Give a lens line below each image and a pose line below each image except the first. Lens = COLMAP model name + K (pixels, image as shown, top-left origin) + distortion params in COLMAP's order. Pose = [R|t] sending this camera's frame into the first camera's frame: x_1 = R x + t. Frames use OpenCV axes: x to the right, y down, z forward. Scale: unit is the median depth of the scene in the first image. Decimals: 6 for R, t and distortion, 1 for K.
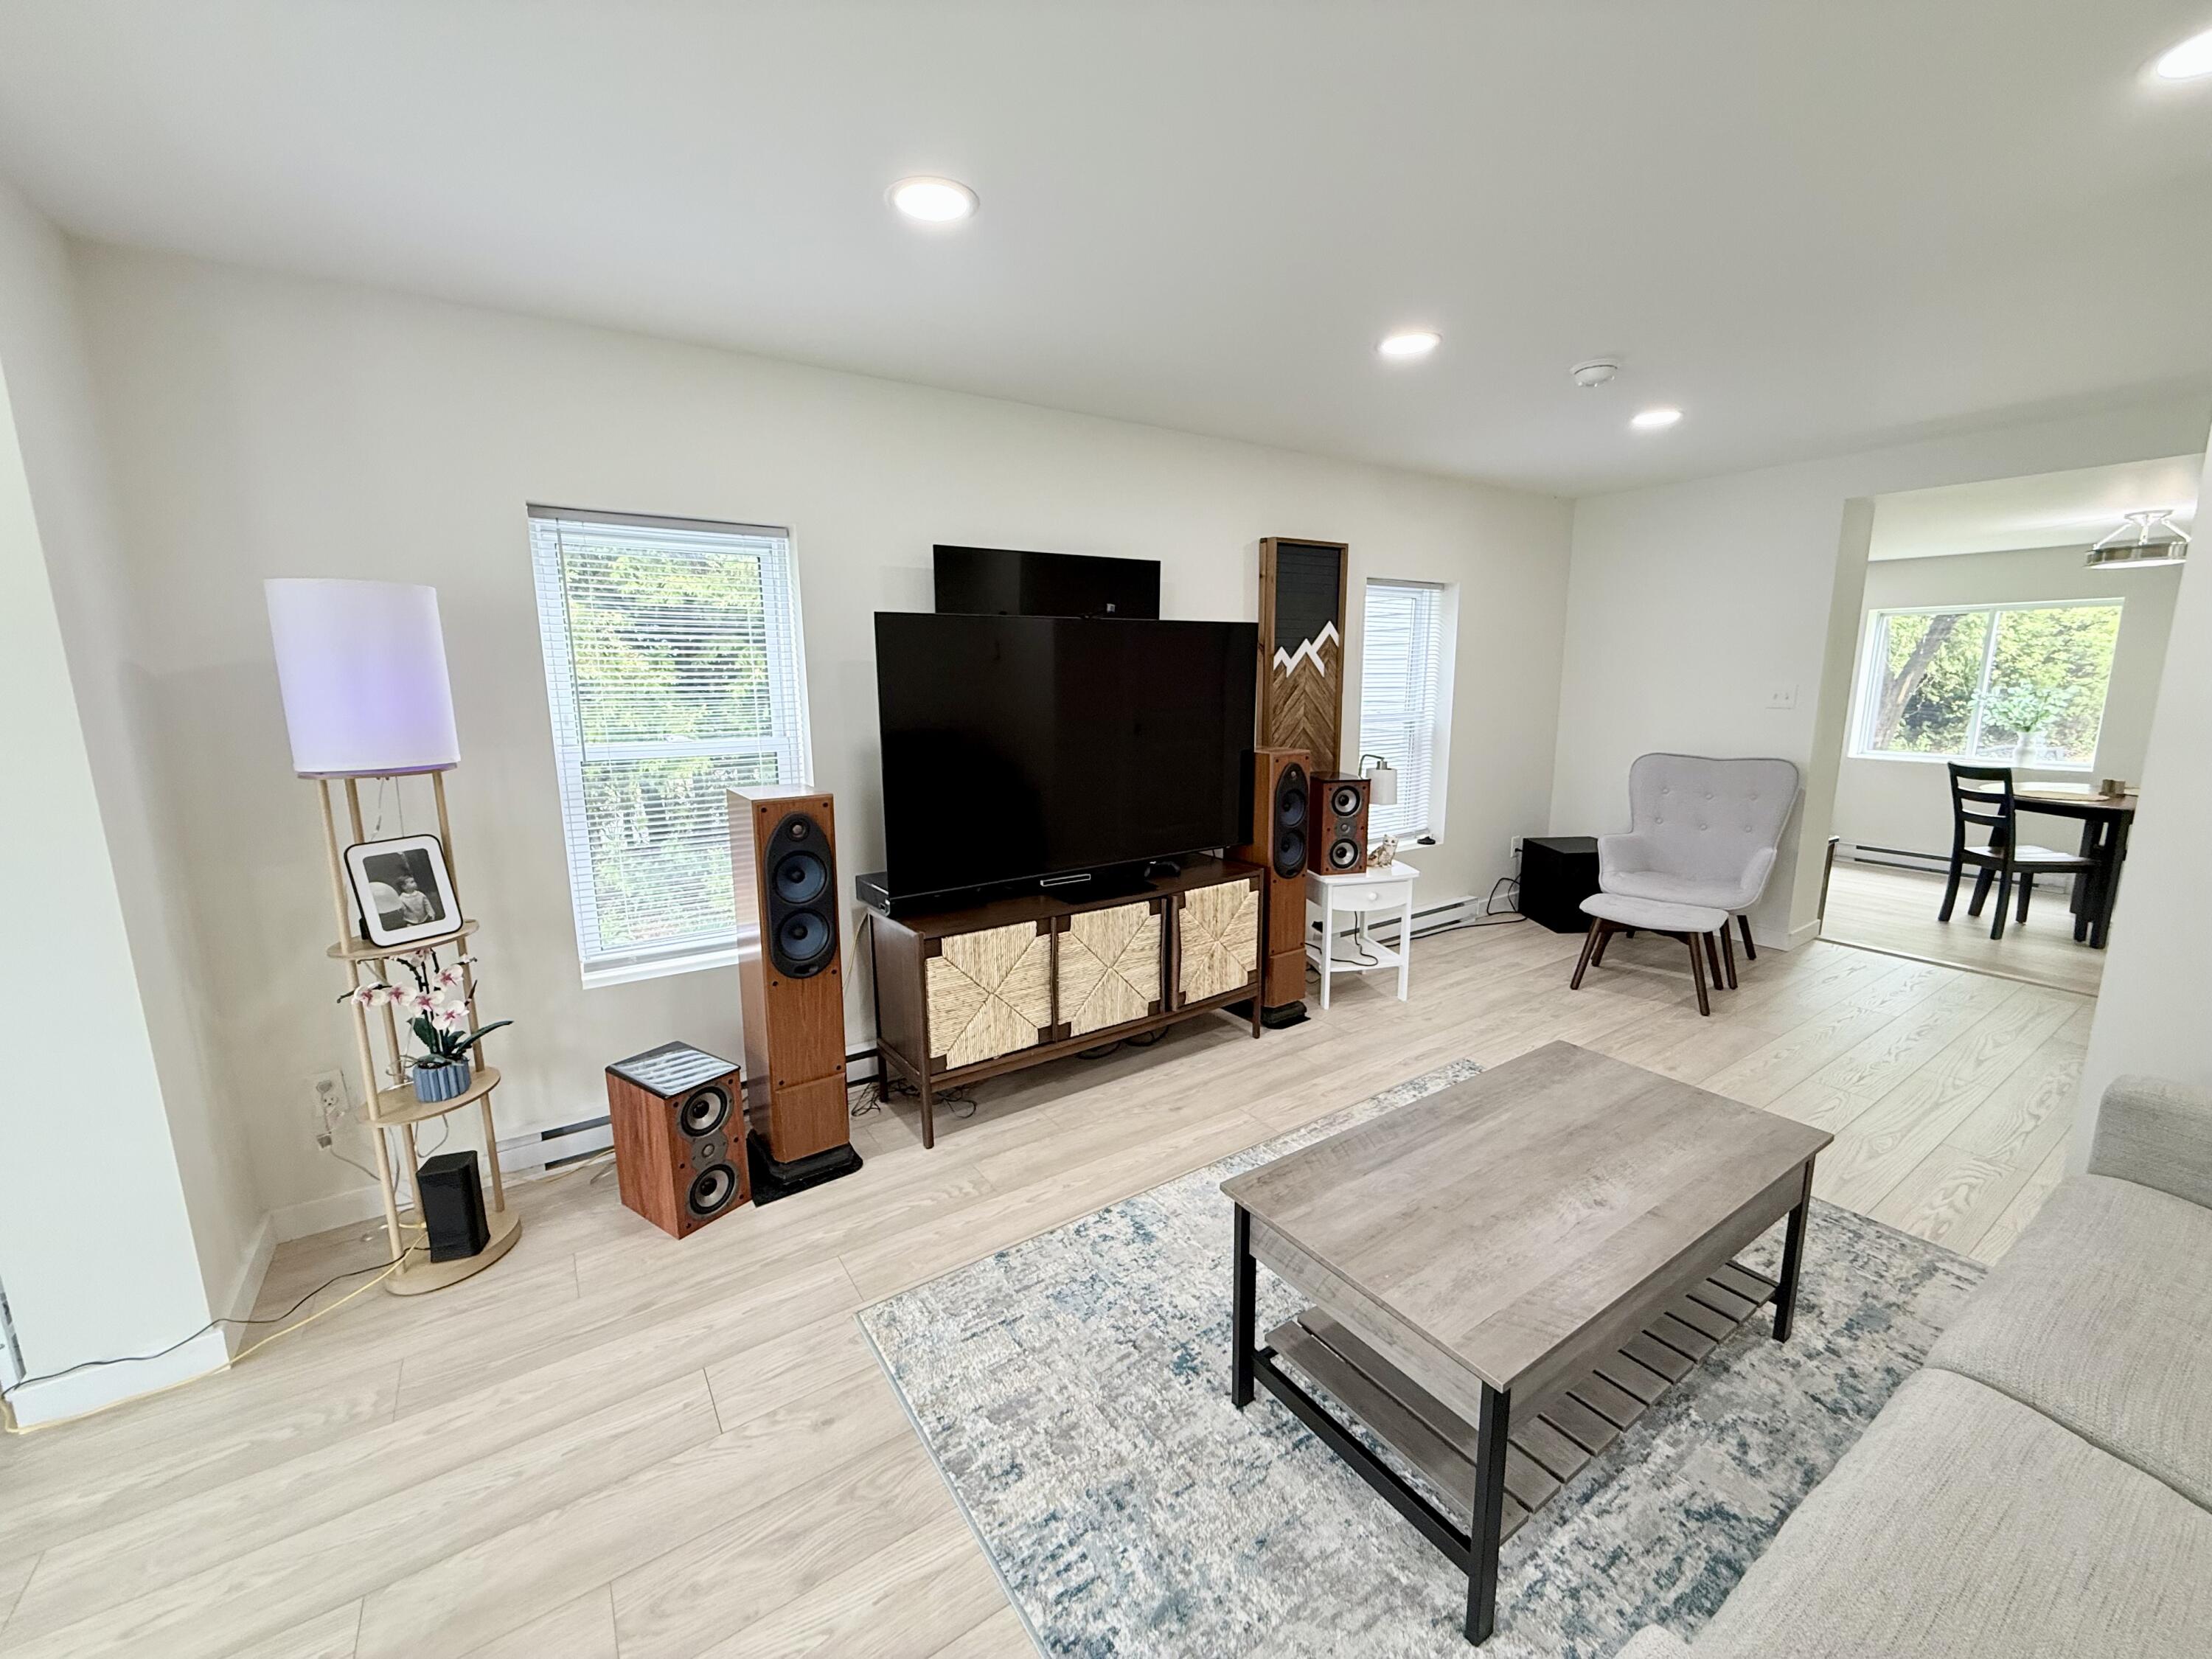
lens RADIAL K [[884.3, 0, 1105.8], [0, 884.3, 831.5], [0, 0, 1]] dist [0.001739, -0.000445]
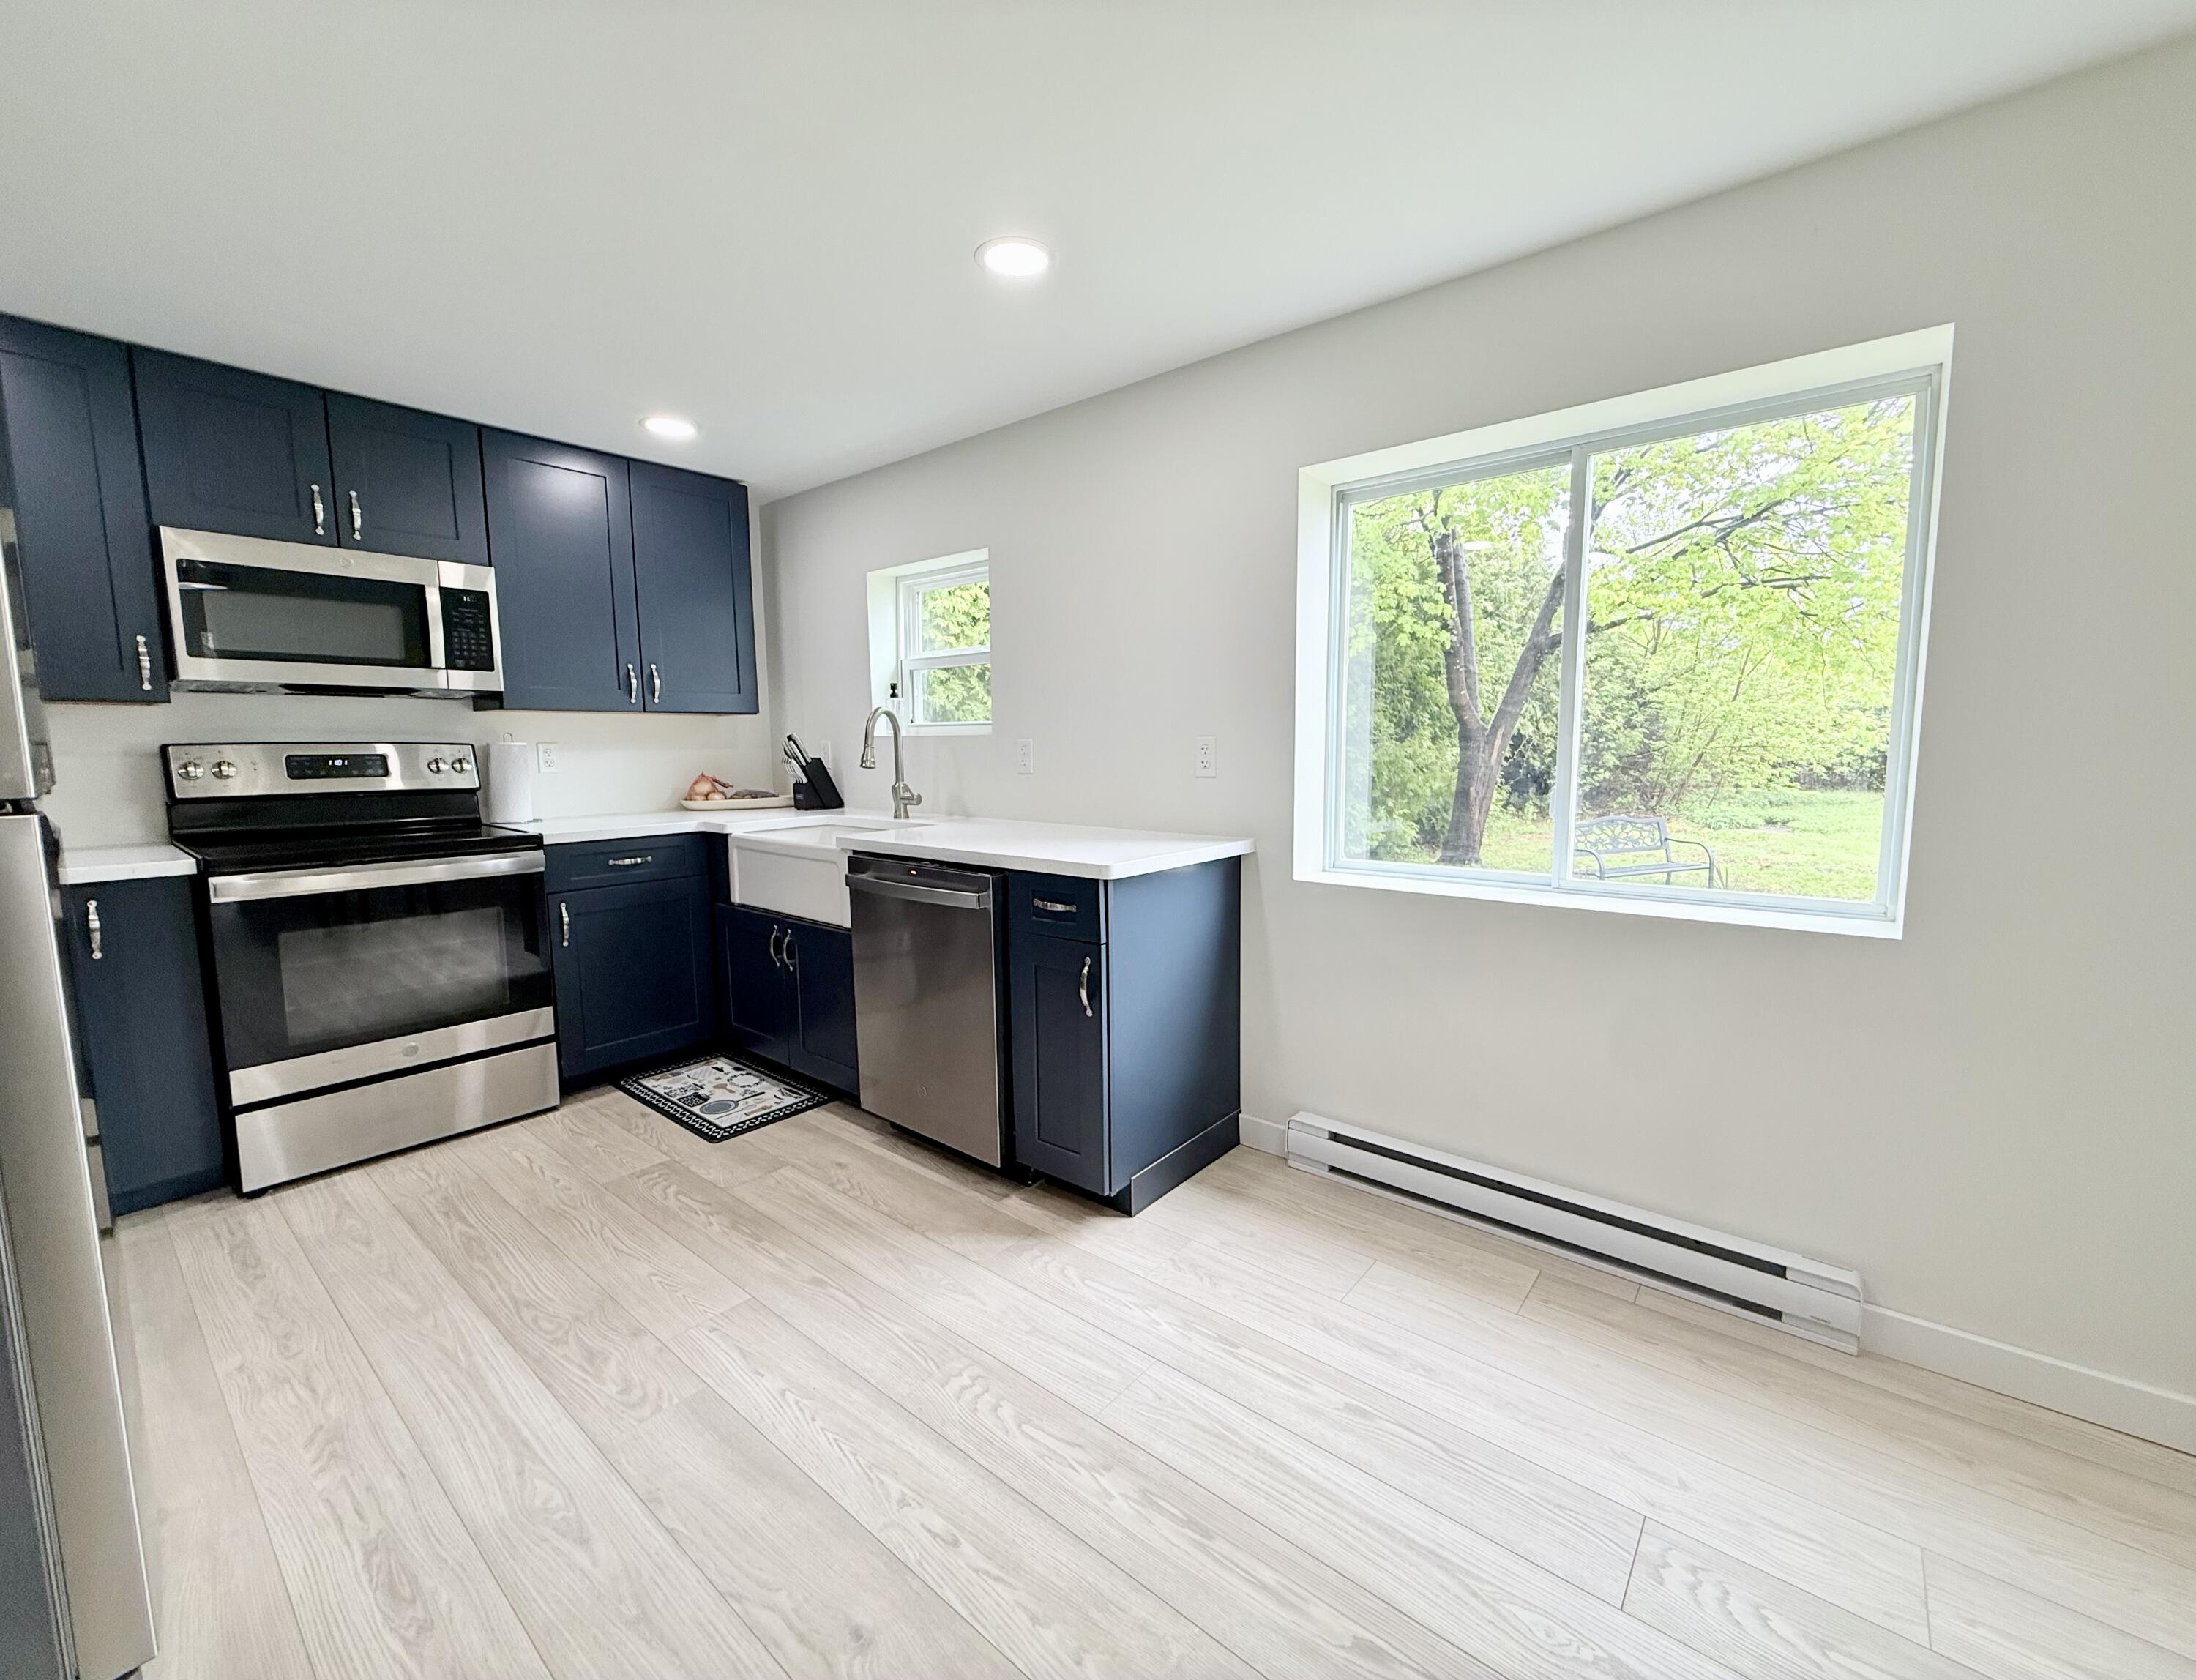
lens RADIAL K [[903.7, 0, 1105.7], [0, 903.7, 839.4], [0, 0, 1]] dist [0.001027, -0.000176]
pose [[0.956424, -0.030531, 0.290381, 0.417404], [0.053618, 0.995971, -0.071884, -0.048926], [-0.287016, 0.084321, 0.954207, 0.425396]]
